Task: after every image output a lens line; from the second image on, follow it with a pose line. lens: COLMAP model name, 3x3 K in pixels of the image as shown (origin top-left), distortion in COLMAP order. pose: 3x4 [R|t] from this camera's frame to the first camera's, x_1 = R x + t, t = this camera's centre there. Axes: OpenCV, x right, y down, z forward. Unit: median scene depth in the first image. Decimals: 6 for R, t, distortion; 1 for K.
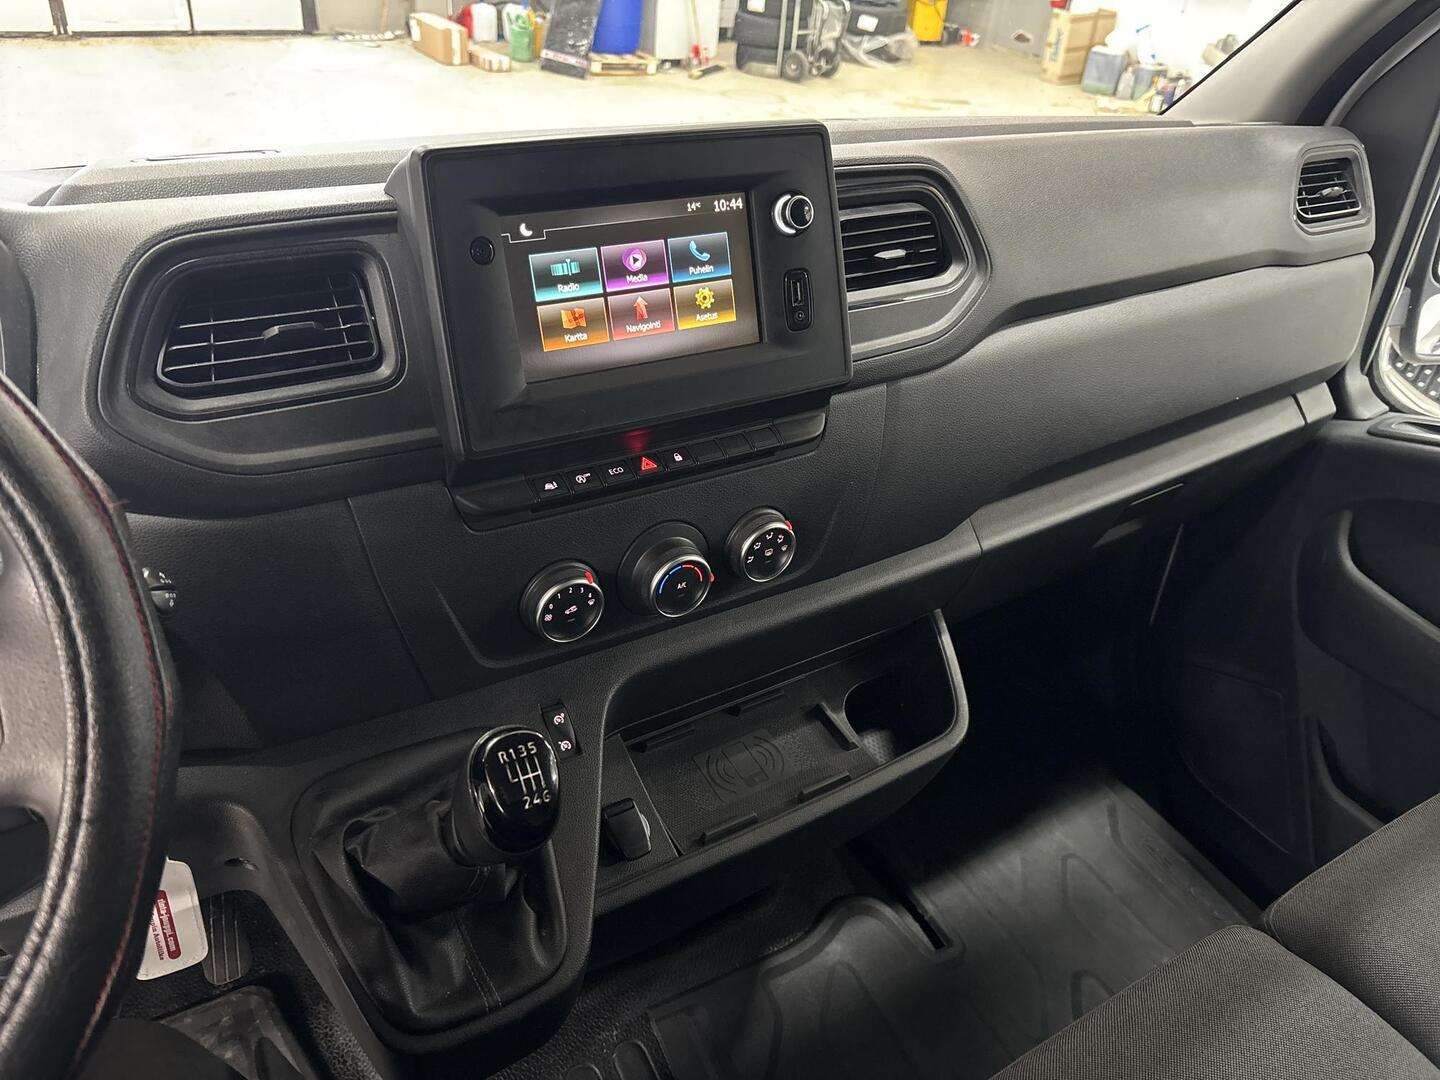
lens RADIAL K [[1090.6, 0, 689.5], [0, 1090.6, 550.0], [0, 0, 1]] dist [0.038558, -0.054767]
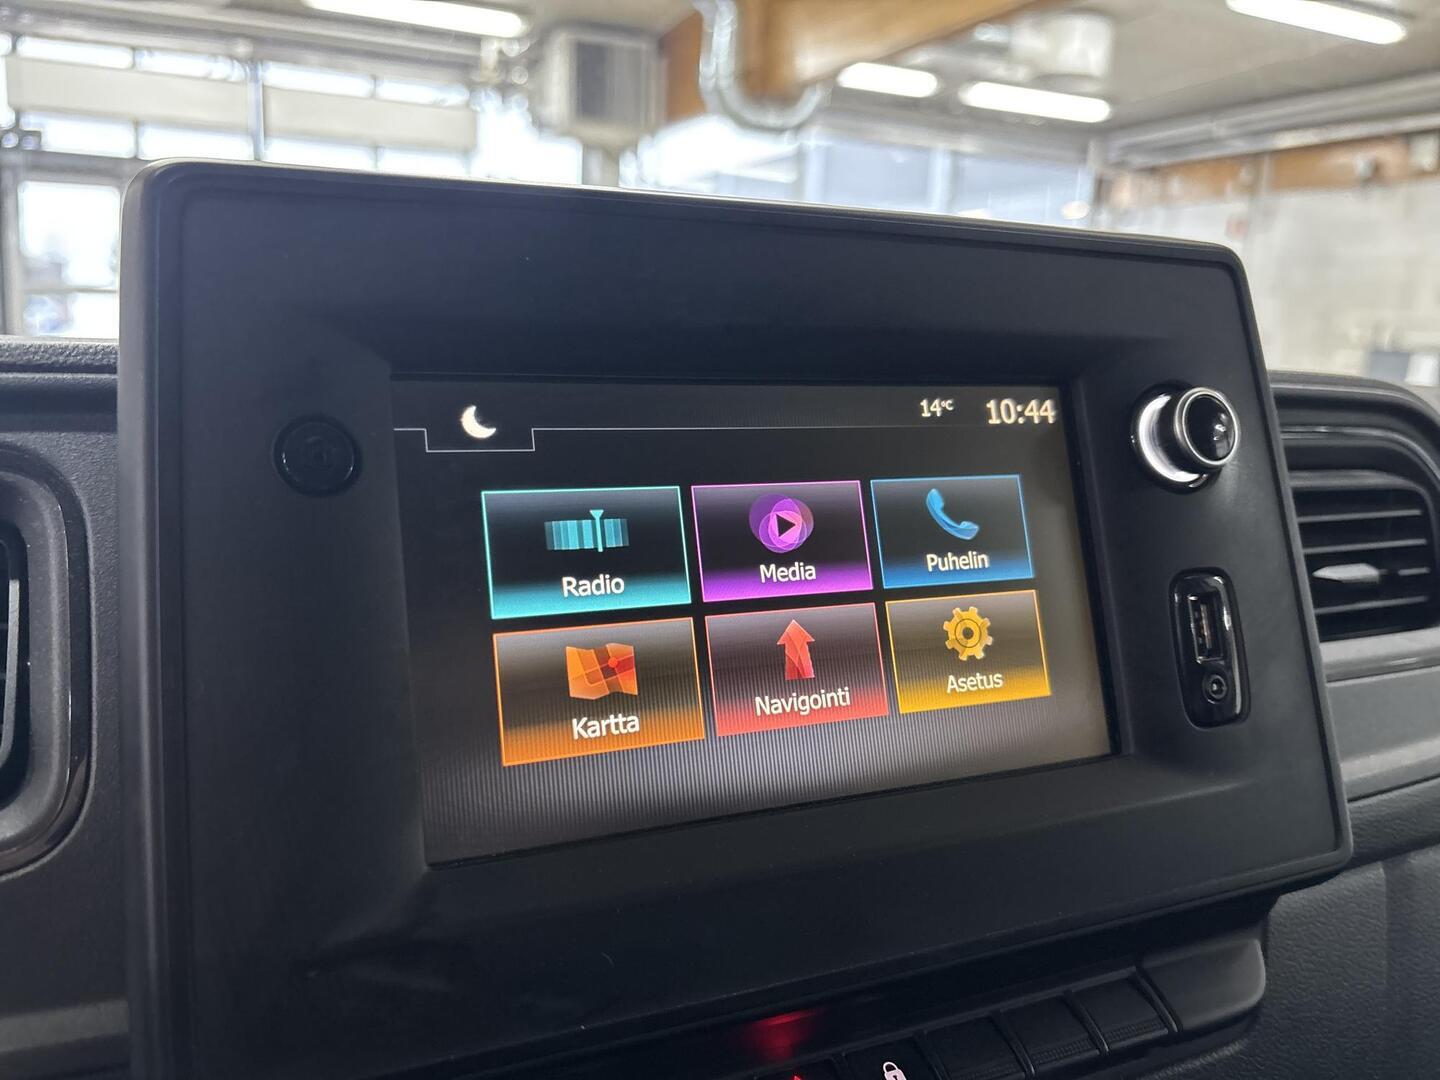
lens RADIAL K [[1090.6, 0, 712.3], [0, 1090.6, 535.5], [0, 0, 1]] dist [0.038558, -0.054767]
pose [[0.991212, 0.003073, -0.132250, -0.024267], [-0.052027, 0.928220, -0.368376, -0.121303], [0.121626, 0.372019, 0.920222, 0.644641]]
